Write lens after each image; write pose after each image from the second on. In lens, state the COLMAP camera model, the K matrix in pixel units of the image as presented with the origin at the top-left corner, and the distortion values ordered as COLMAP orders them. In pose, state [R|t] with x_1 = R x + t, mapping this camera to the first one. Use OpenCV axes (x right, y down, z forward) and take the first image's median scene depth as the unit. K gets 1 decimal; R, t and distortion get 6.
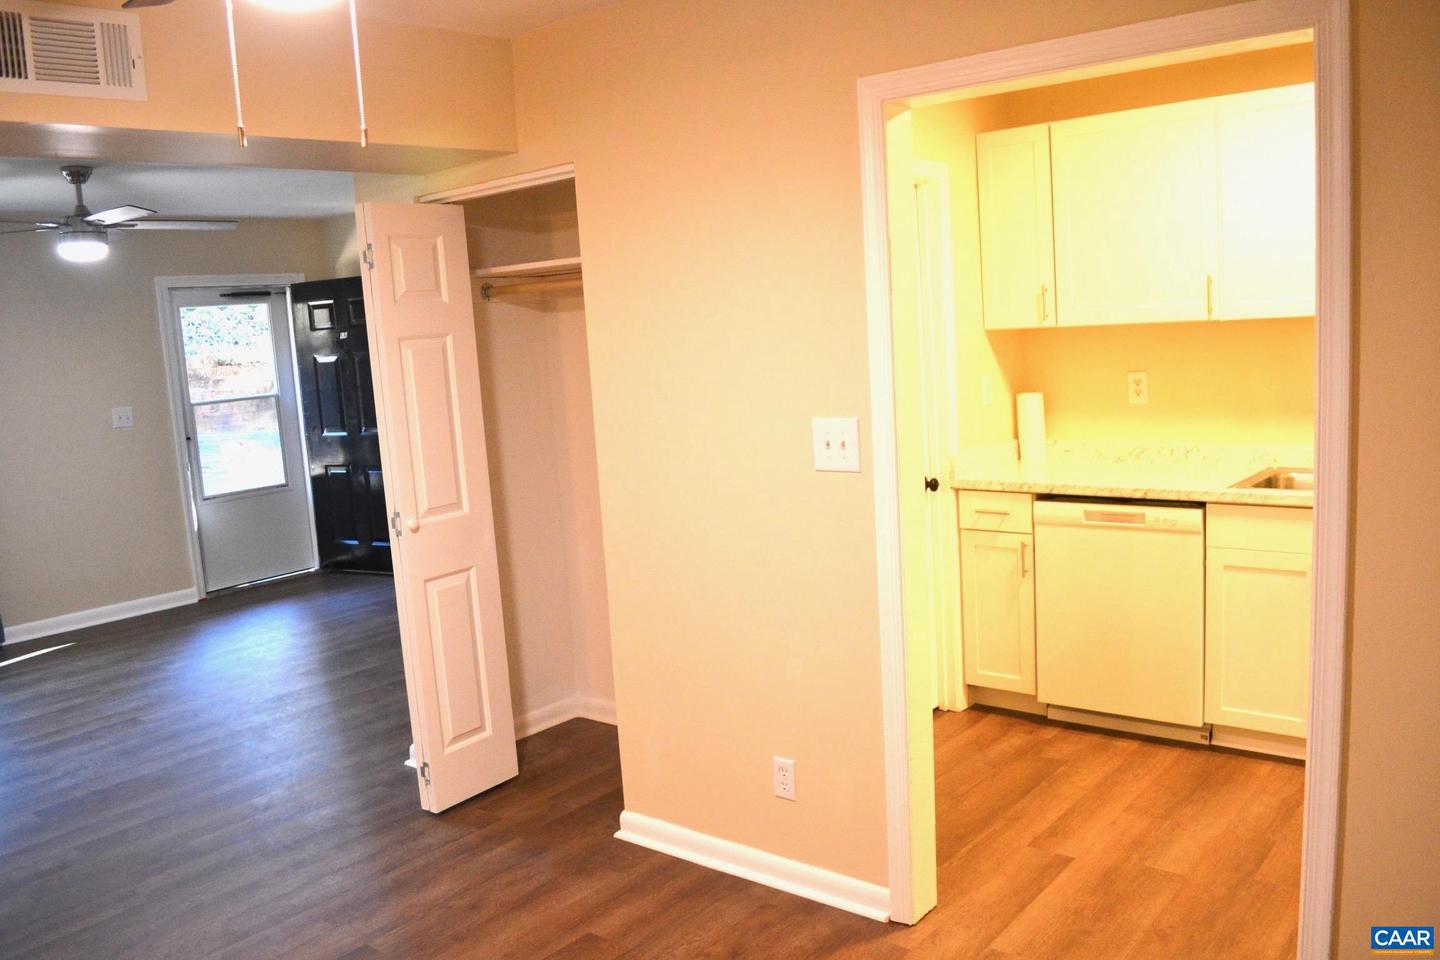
lens RADIAL K [[1150.4, 0, 717.5], [0, 1150.4, 483.2], [0, 0, 1]] dist [-0.083387, 0.015042]
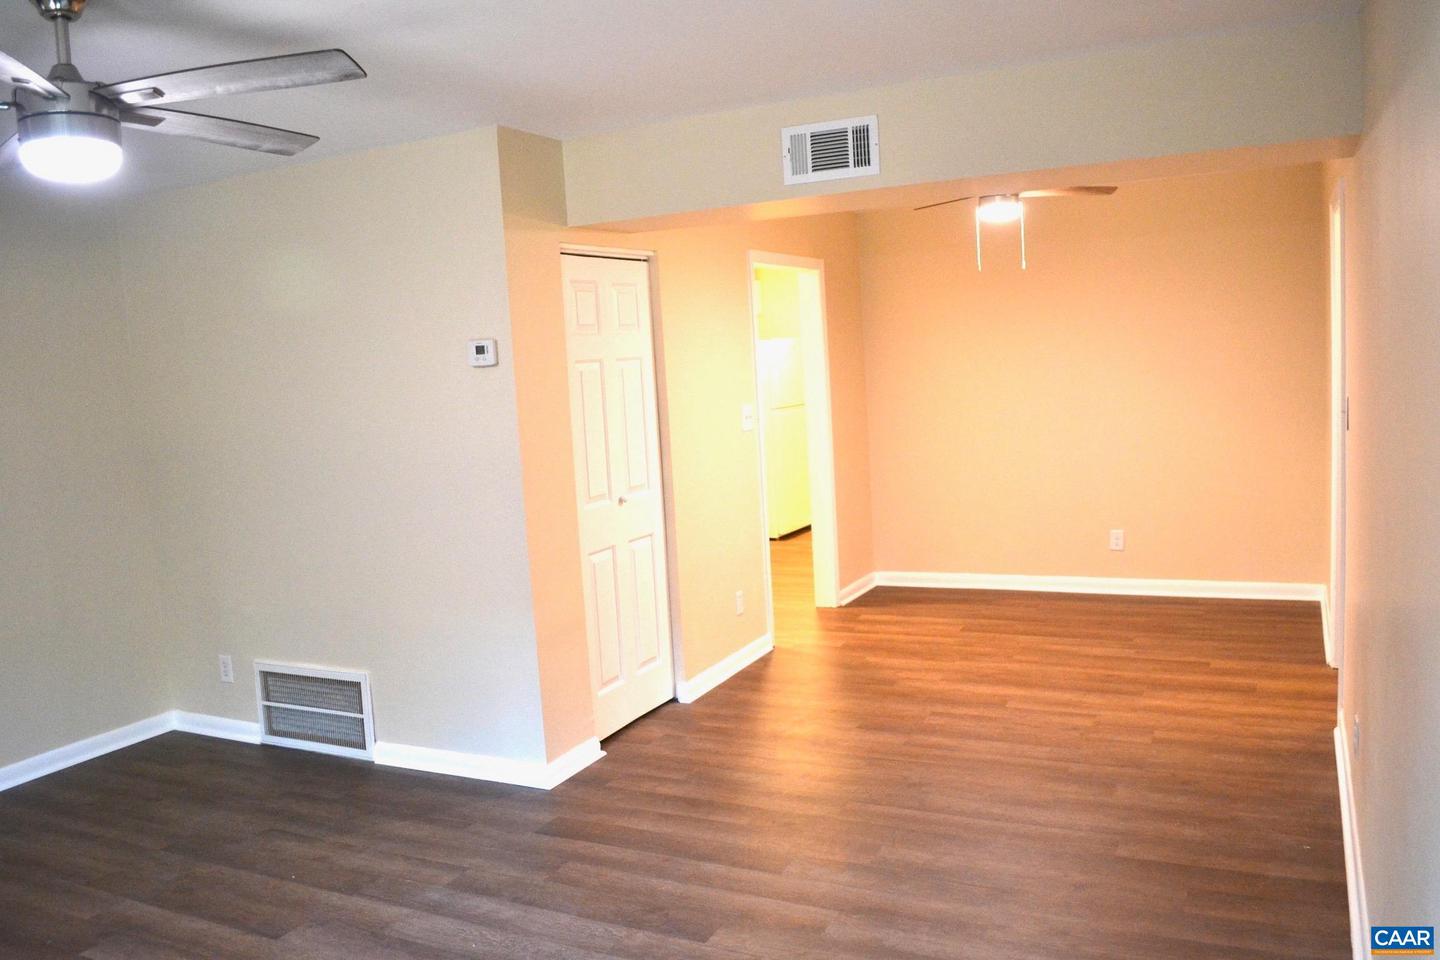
lens RADIAL K [[1150.4, 0, 711.9], [0, 1150.4, 491.7], [0, 0, 1]] dist [-0.083387, 0.015042]
pose [[-0.213763, -0.040704, 0.976037, -0.884752], [0.208473, 0.974214, 0.086286, -0.044247], [-0.954382, 0.221922, -0.199765, 0.702071]]
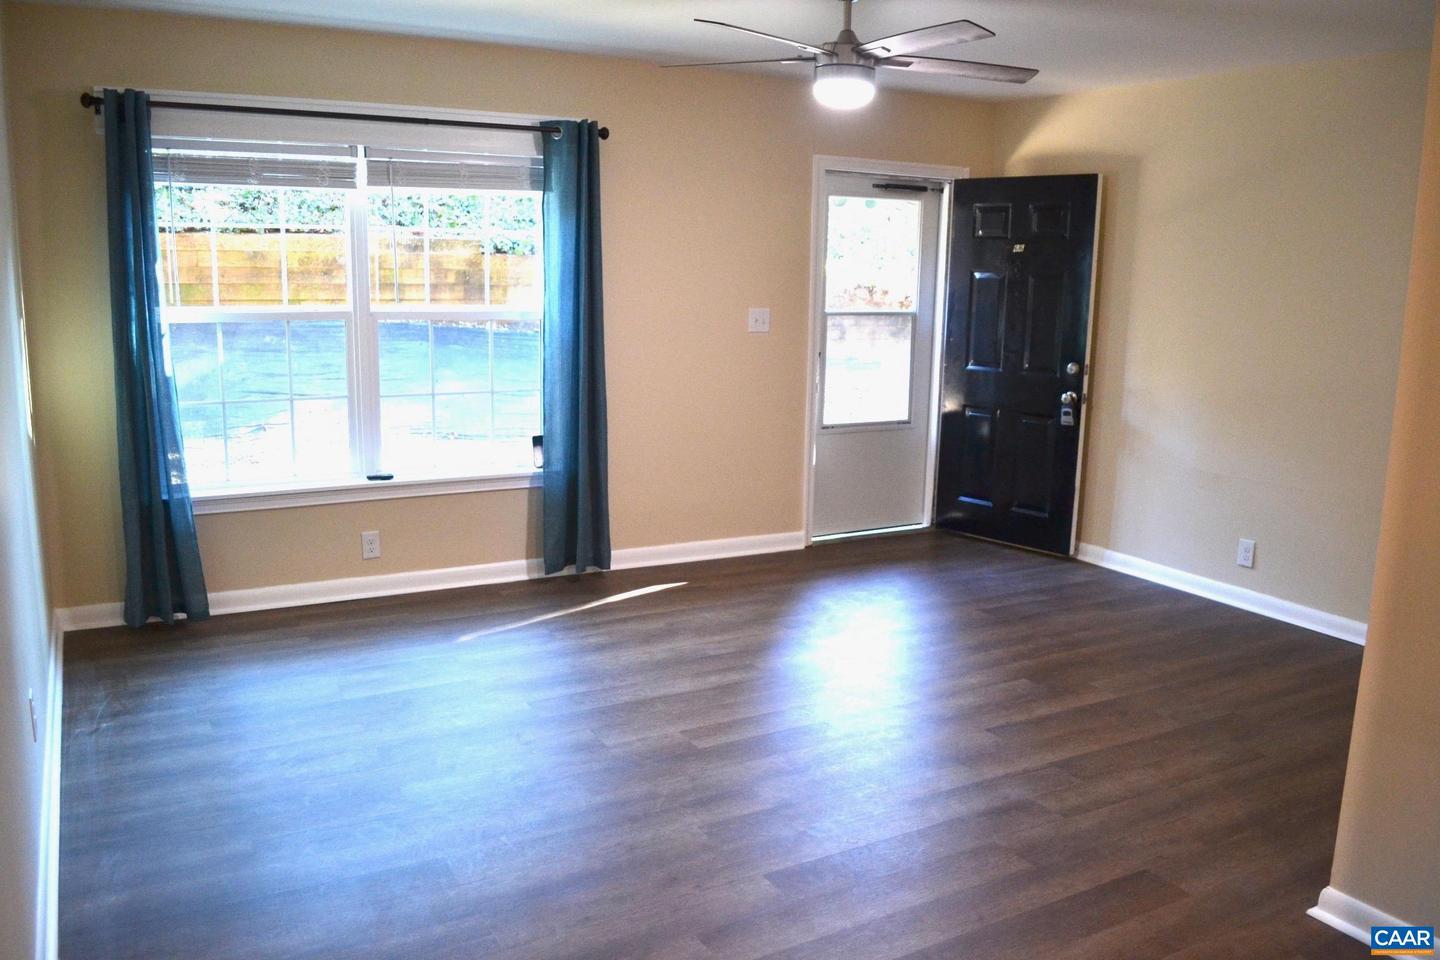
lens RADIAL K [[1150.4, 0, 714.3], [0, 1150.4, 483.0], [0, 0, 1]] dist [-0.083387, 0.015042]
pose [[0.929708, 0.147014, -0.337684, -0.286081], [-0.129101, 0.988788, 0.075039, 0.001376], [0.344930, -0.026169, 0.938264, 0.208443]]
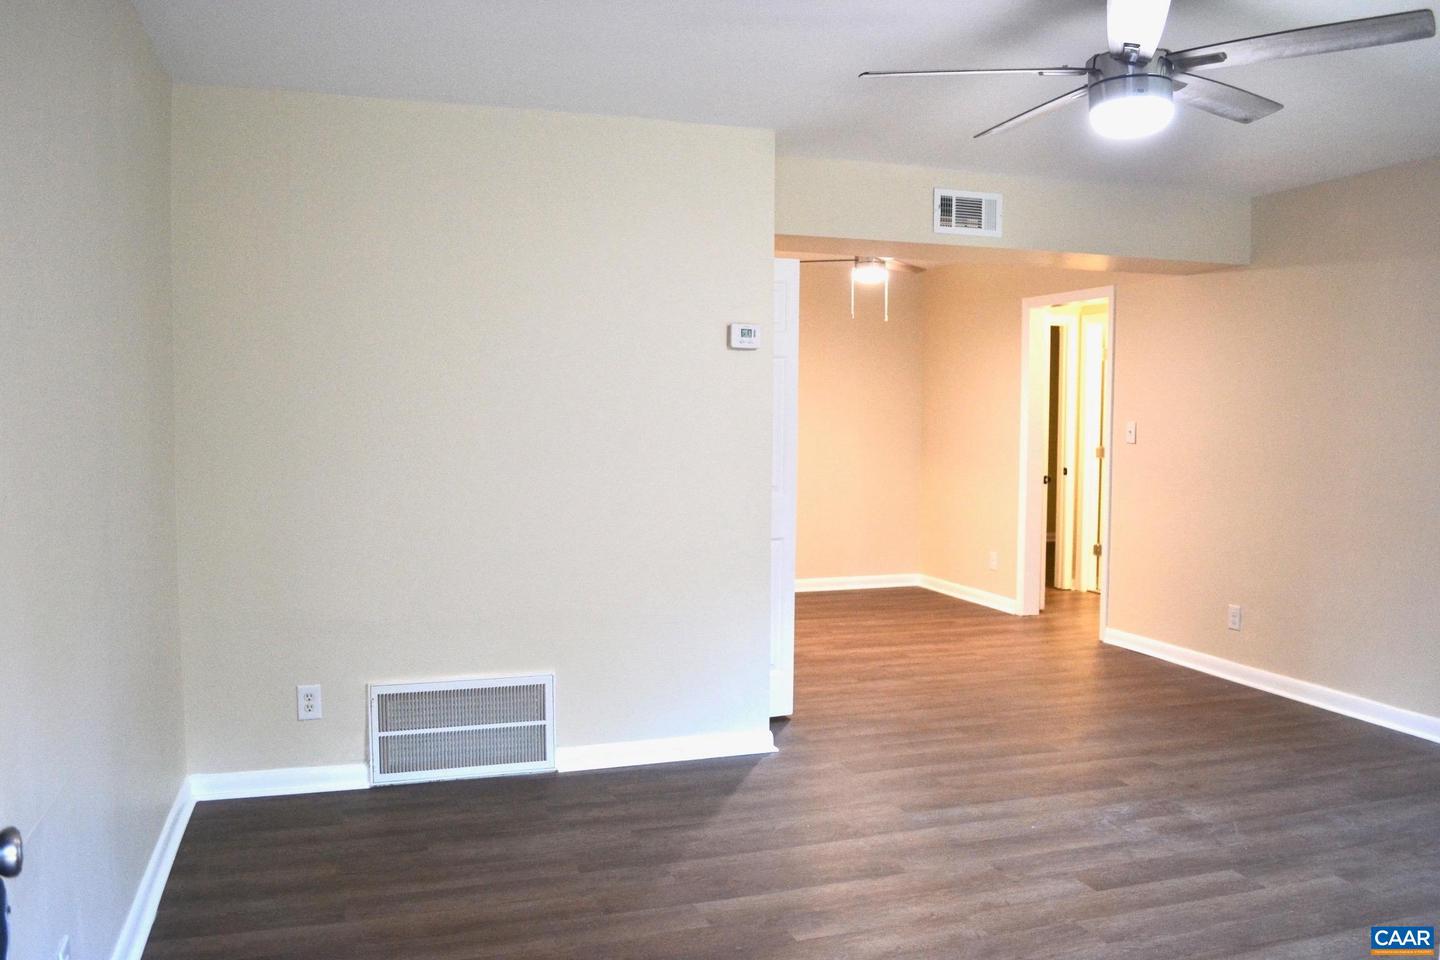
lens RADIAL K [[1150.4, 0, 711.6], [0, 1150.4, 484.5], [0, 0, 1]] dist [-0.083387, 0.015042]
pose [[-0.845726, 0.024472, 0.533057, -0.553959], [0.121599, 0.981504, 0.147865, -0.111771], [-0.519579, 0.189872, -0.833059, 1.303757]]
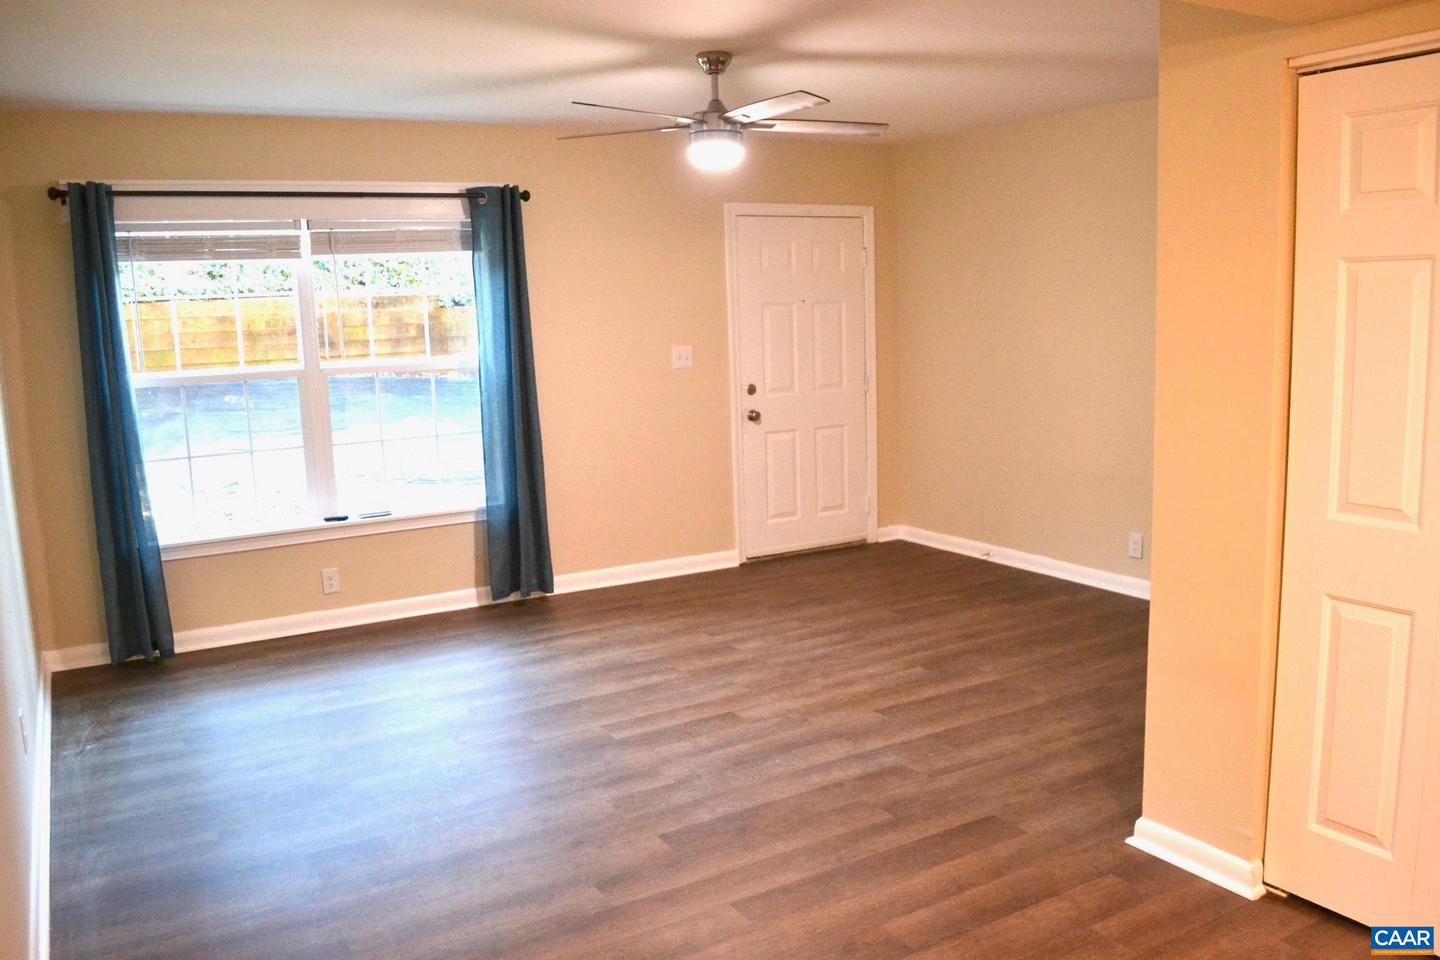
lens RADIAL K [[1150.4, 0, 714.5], [0, 1150.4, 482.2], [0, 0, 1]] dist [-0.083387, 0.015042]
pose [[0.938553, 0.085412, -0.334399, -0.209483], [-0.075645, 0.996244, 0.042149, 0.001110], [0.336743, -0.014264, 0.941489, 0.151511]]
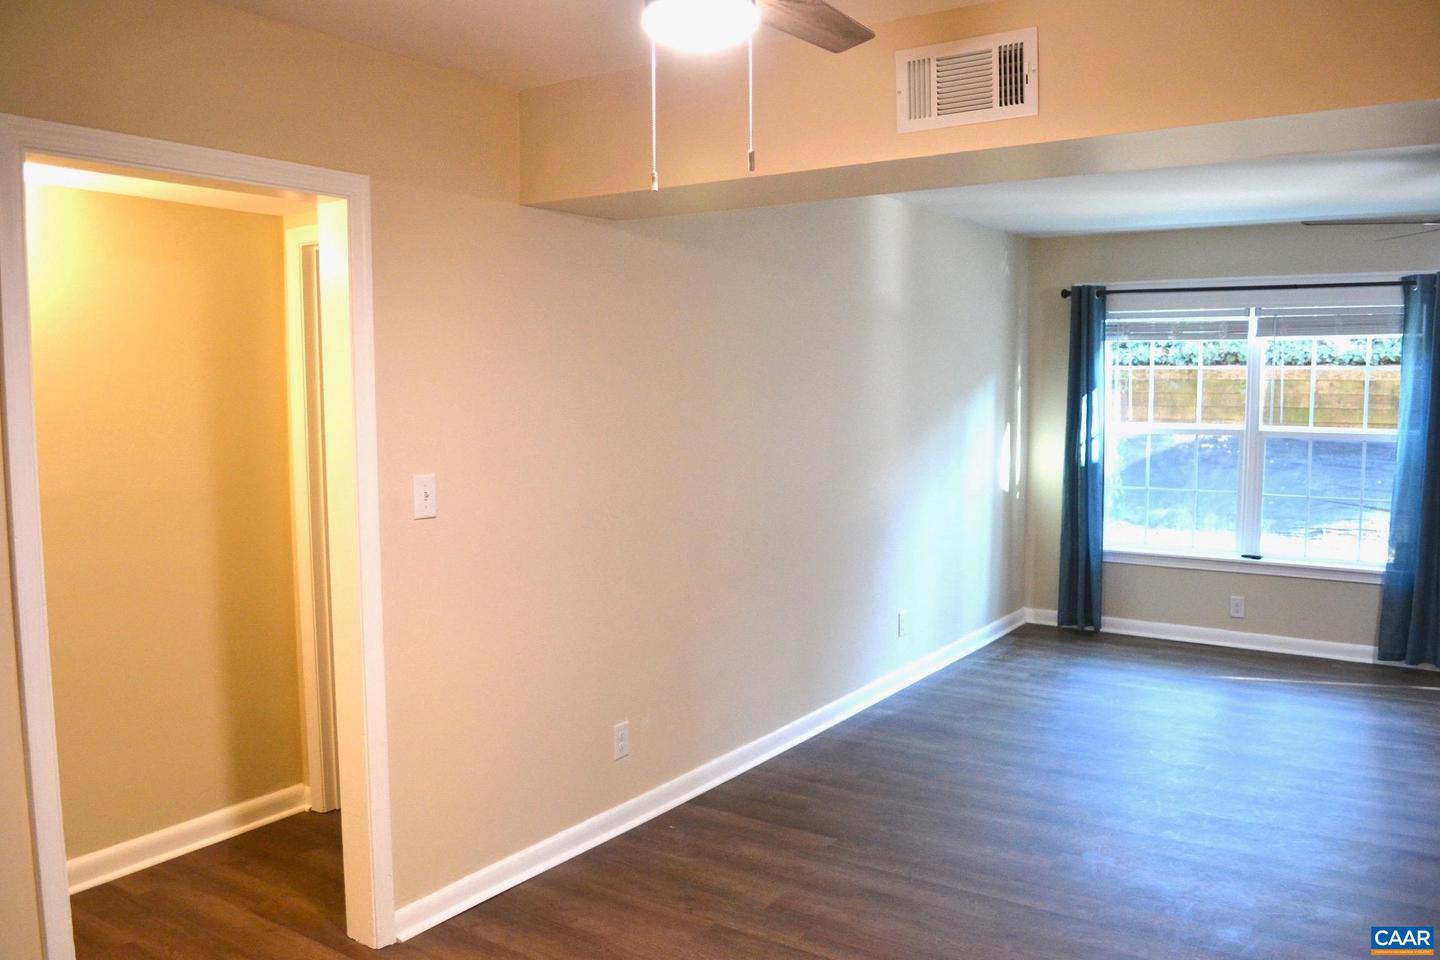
lens RADIAL K [[1150.4, 0, 698.1], [0, 1150.4, 477.5], [0, 0, 1]] dist [-0.083387, 0.015042]
pose [[0.081431, 0.147406, -0.985718, 0.205184], [-0.144734, 0.980268, 0.134634, -0.050554], [0.986114, 0.131703, 0.101159, 0.271071]]
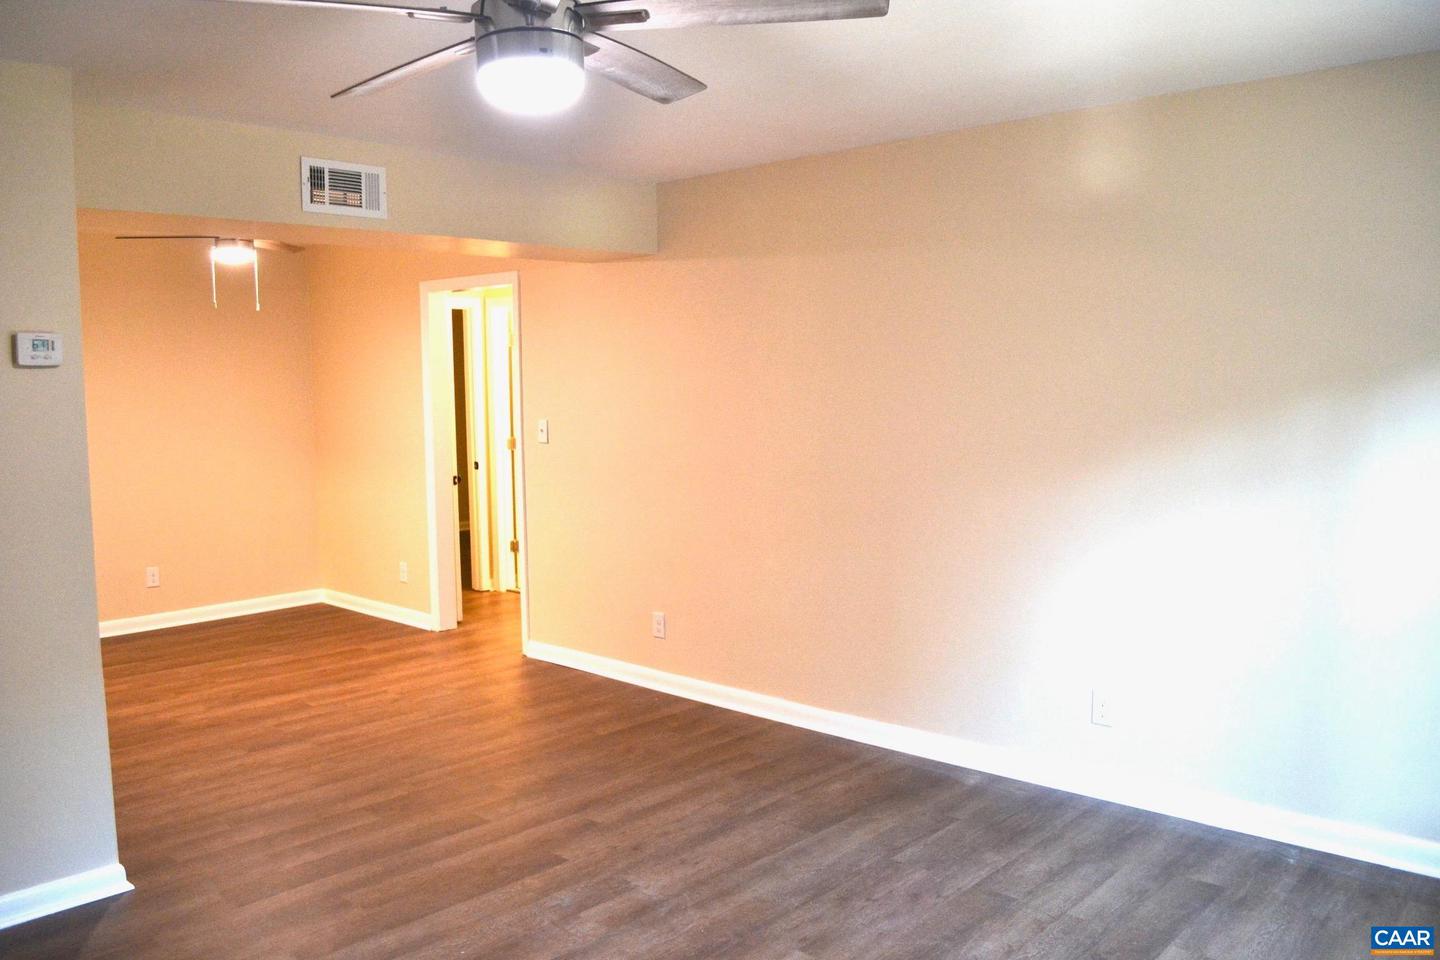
lens RADIAL K [[1150.4, 0, 711.3], [0, 1150.4, 481.5], [0, 0, 1]] dist [-0.083387, 0.015042]
pose [[-0.995359, 0.070130, 0.065902, -0.527675], [0.083387, 0.970357, 0.226835, -0.125646], [-0.048041, 0.231277, -0.971701, 1.174353]]
